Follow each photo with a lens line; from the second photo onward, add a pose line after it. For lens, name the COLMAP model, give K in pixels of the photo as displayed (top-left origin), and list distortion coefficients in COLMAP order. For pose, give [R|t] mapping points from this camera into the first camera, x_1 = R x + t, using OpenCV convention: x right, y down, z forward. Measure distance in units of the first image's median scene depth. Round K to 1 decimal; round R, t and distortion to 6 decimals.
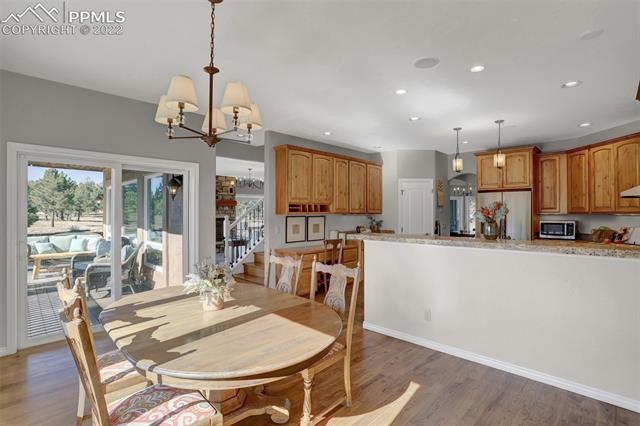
lens RADIAL K [[310.0, 0, 318.6], [0, 310.0, 212.4], [0, 0, 1]] dist [-0.001121, -0.000040]
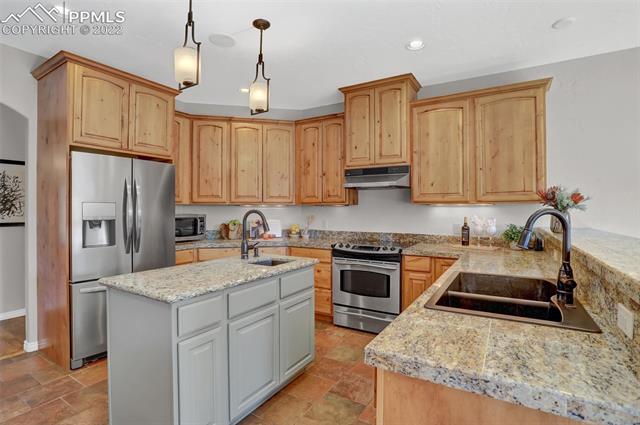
lens RADIAL K [[310.0, 0, 318.8], [0, 310.0, 209.6], [0, 0, 1]] dist [-0.001121, -0.000040]
pose [[-0.193616, -0.001498, 0.981076, 0.047502], [-0.005577, 0.999984, 0.000426, 0.017937], [-0.981062, -0.005389, -0.193621, 0.941238]]
